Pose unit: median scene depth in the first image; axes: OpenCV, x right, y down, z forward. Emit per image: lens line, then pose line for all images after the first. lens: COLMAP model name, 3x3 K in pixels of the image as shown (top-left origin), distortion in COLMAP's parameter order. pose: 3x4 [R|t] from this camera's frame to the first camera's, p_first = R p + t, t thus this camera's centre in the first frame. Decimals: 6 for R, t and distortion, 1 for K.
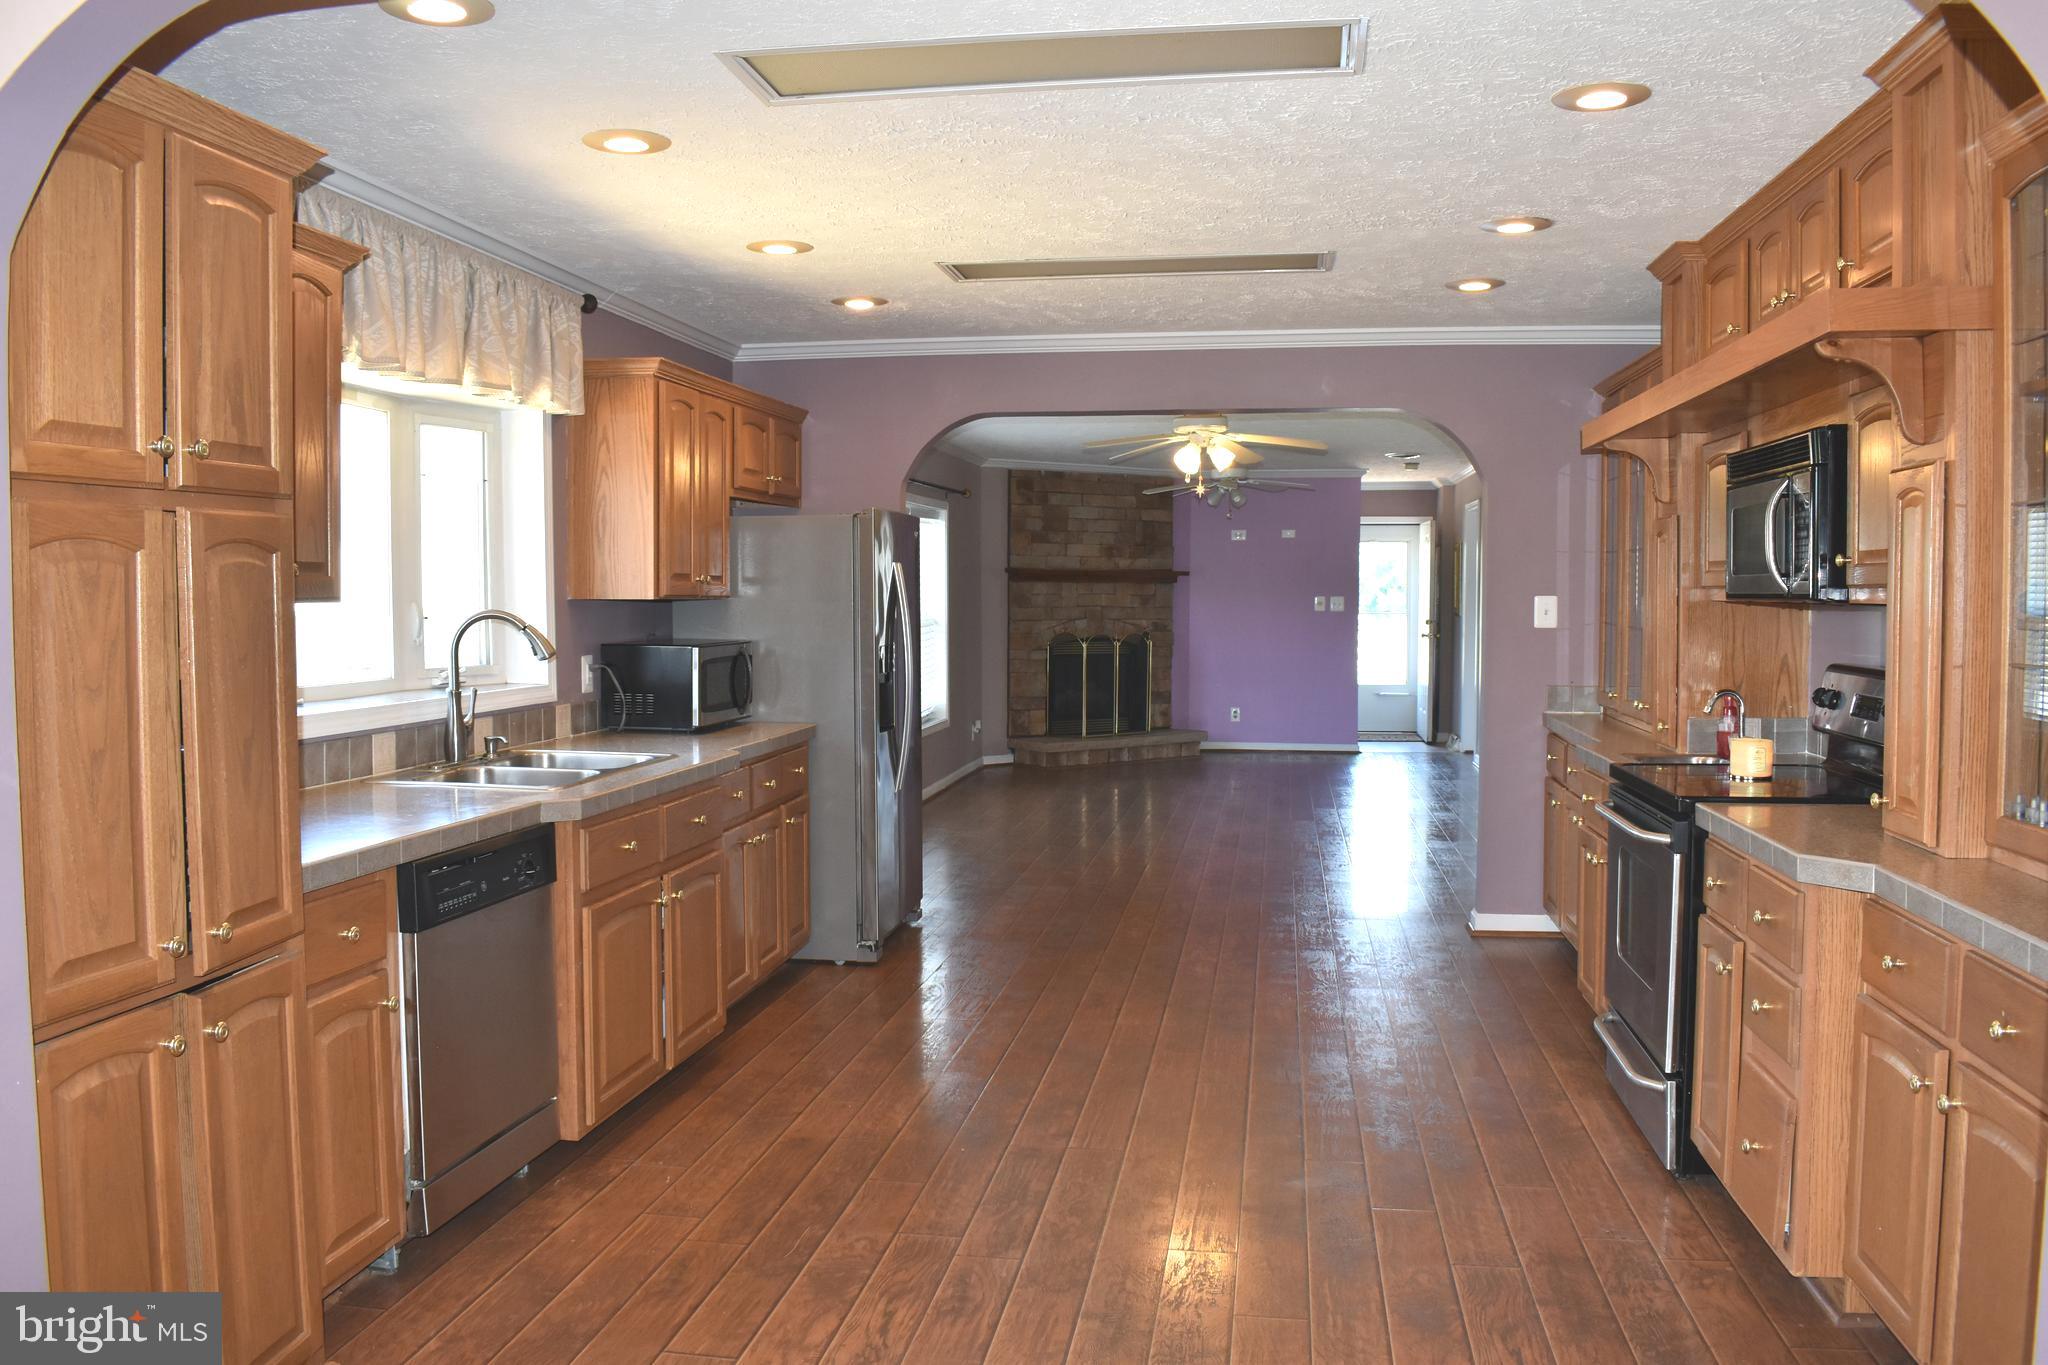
lens RADIAL K [[1605.7, 0, 1037.5], [0, 1605.7, 679.4], [0, 0, 1]] dist [-0.093093, 0.007659]
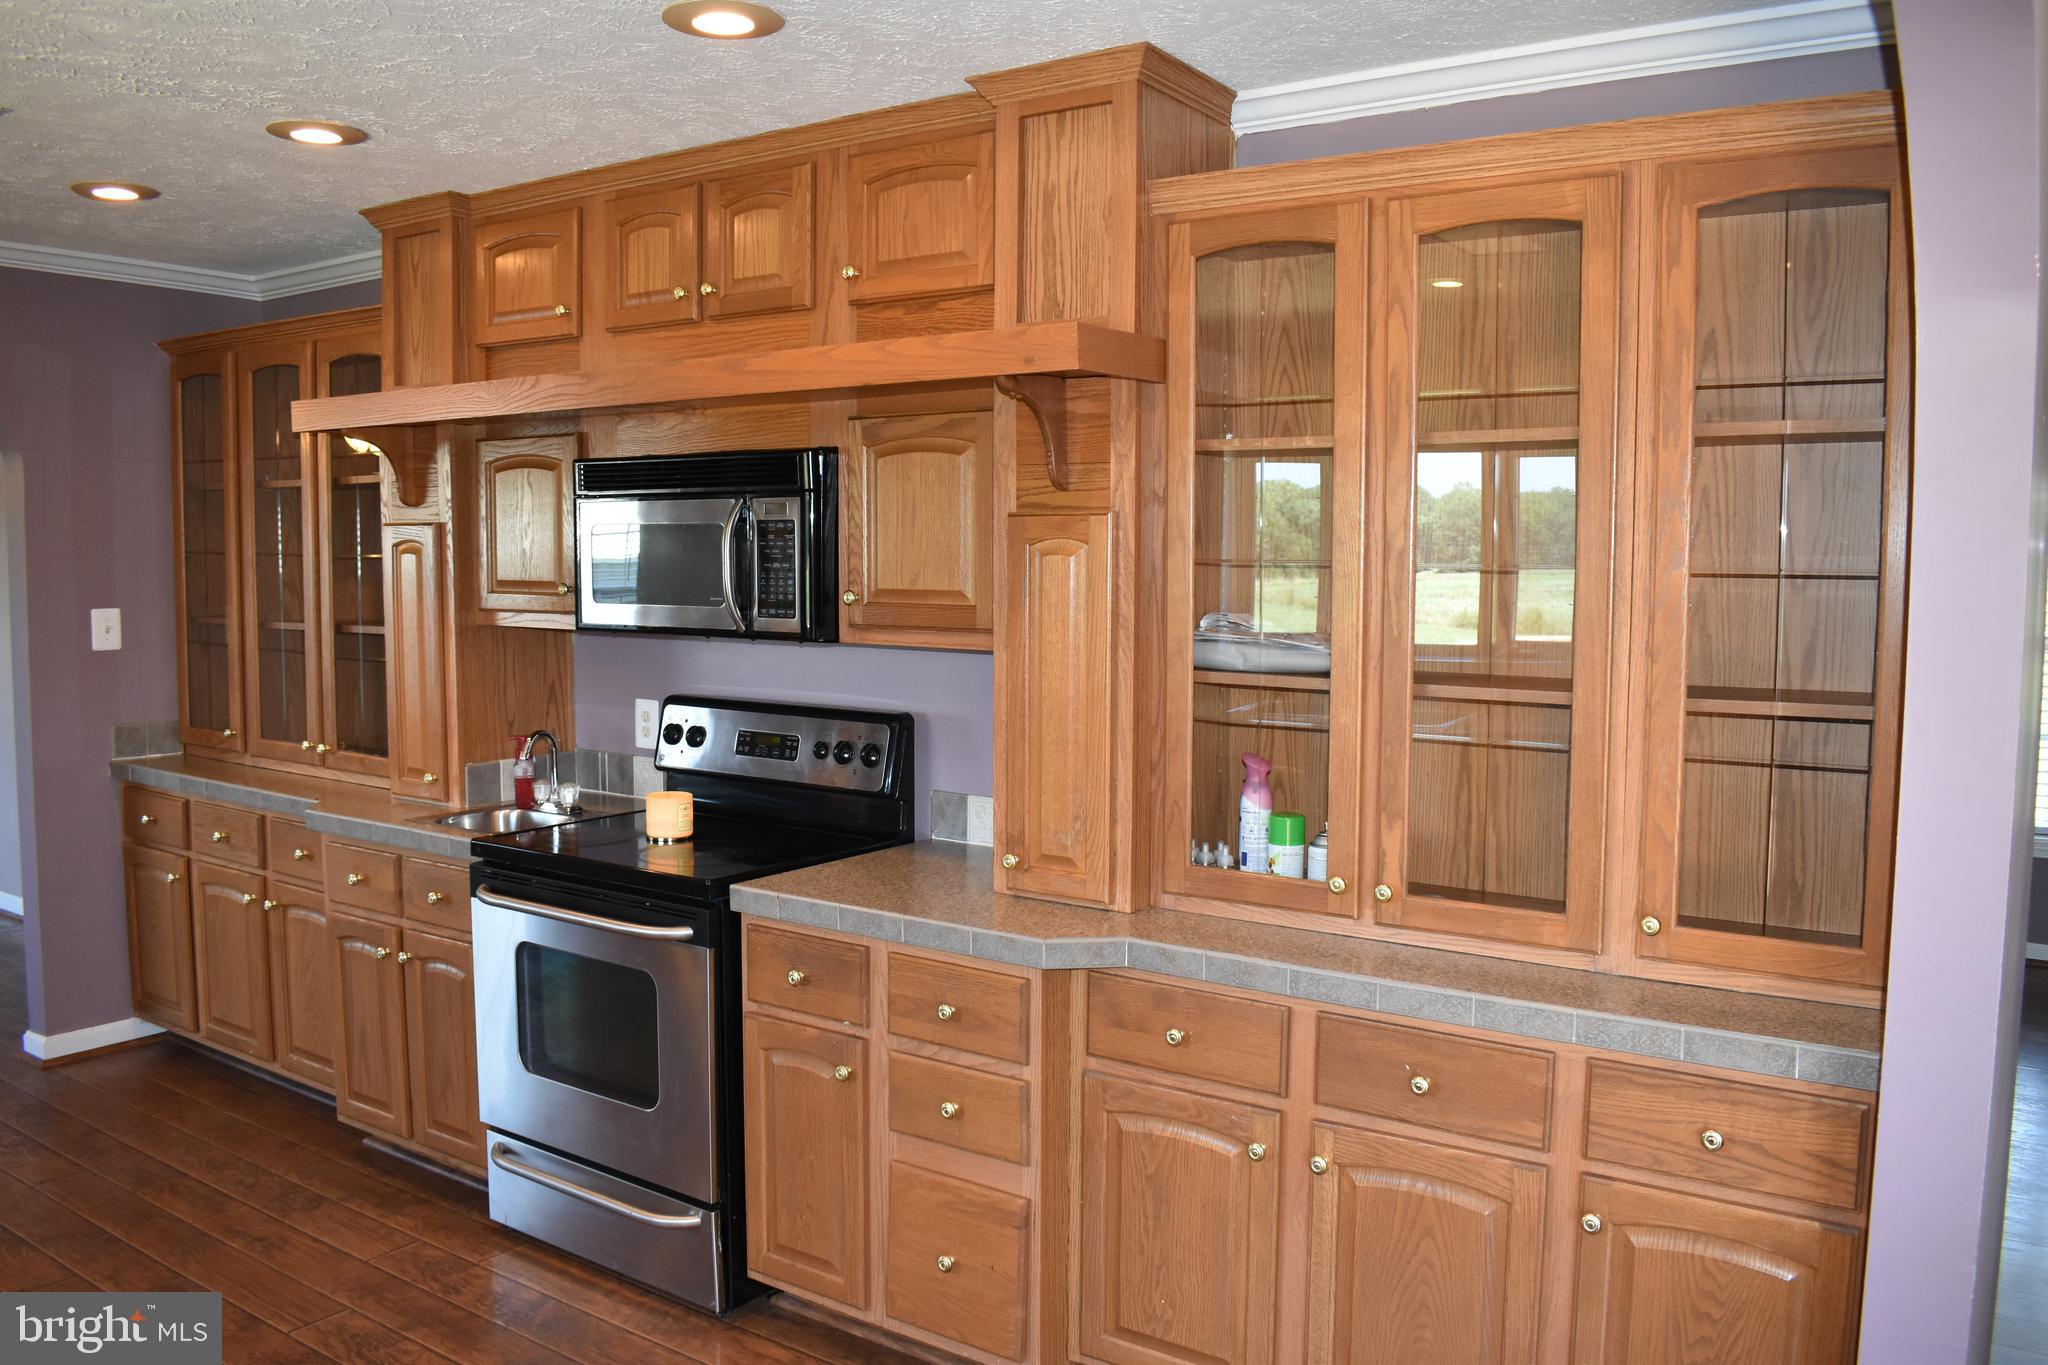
lens RADIAL K [[1684.5, 0, 1012.9], [0, 1684.5, 684.9], [0, 0, 1]] dist [-0.109404, -0.005254]
pose [[0.458162, -0.072201, 0.885931, -0.203415], [0.042934, 0.997330, 0.059076, -0.050865], [-0.887831, 0.010970, 0.460039, 0.302480]]
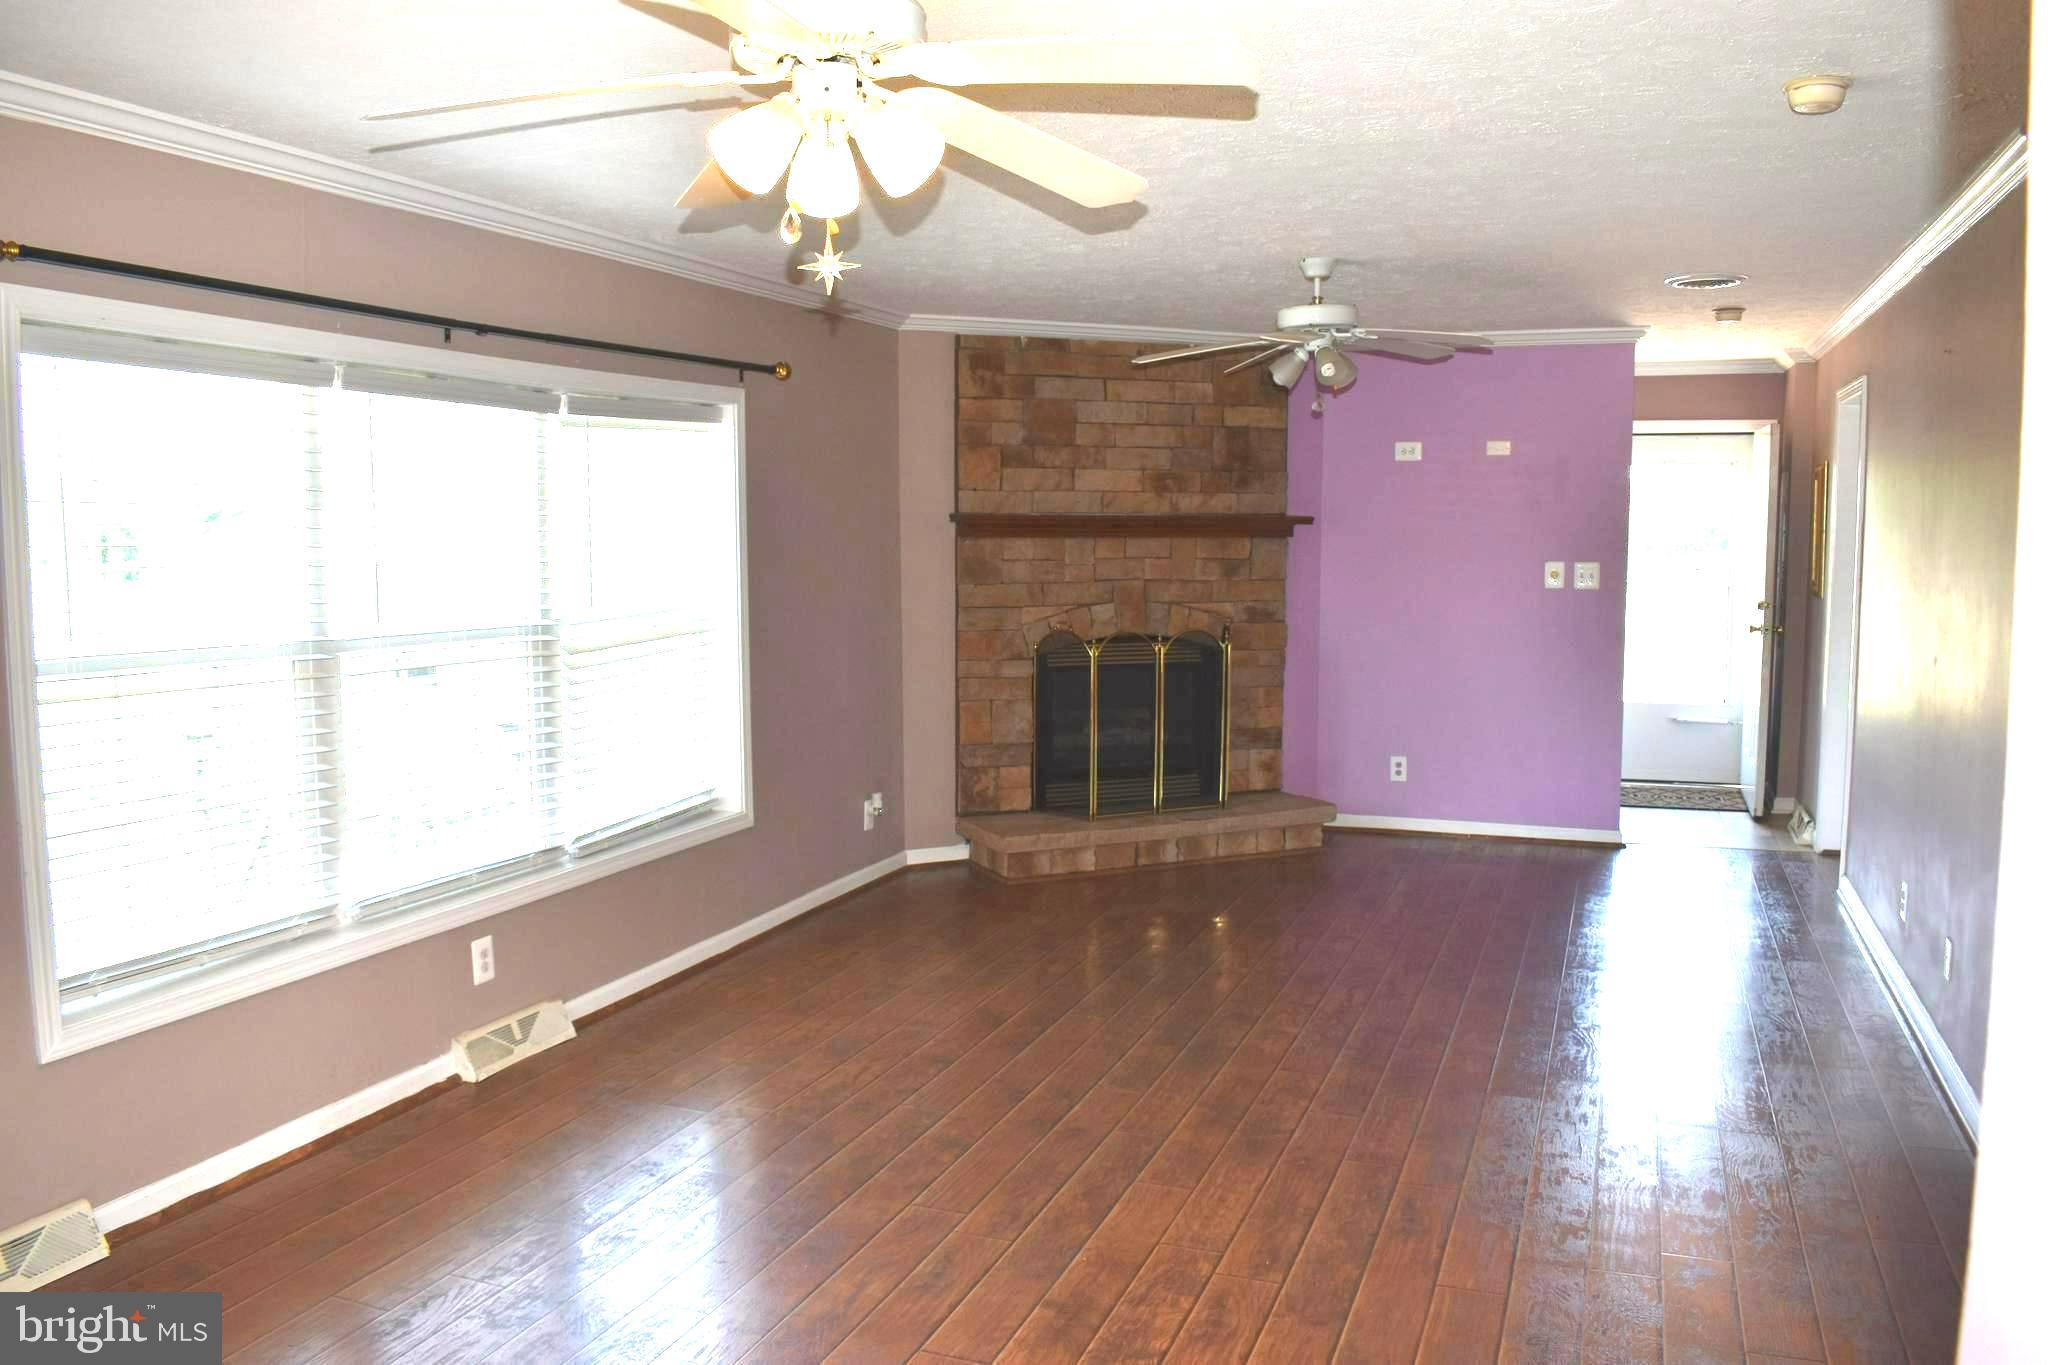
lens RADIAL K [[1605.7, 0, 1036.0], [0, 1605.7, 681.0], [0, 0, 1]] dist [-0.093093, 0.007659]
pose [[0.978384, 0.014365, -0.206298, 0.288075], [-0.005833, 0.999105, 0.041905, -0.081003], [0.206715, -0.039796, 0.977591, 1.067794]]
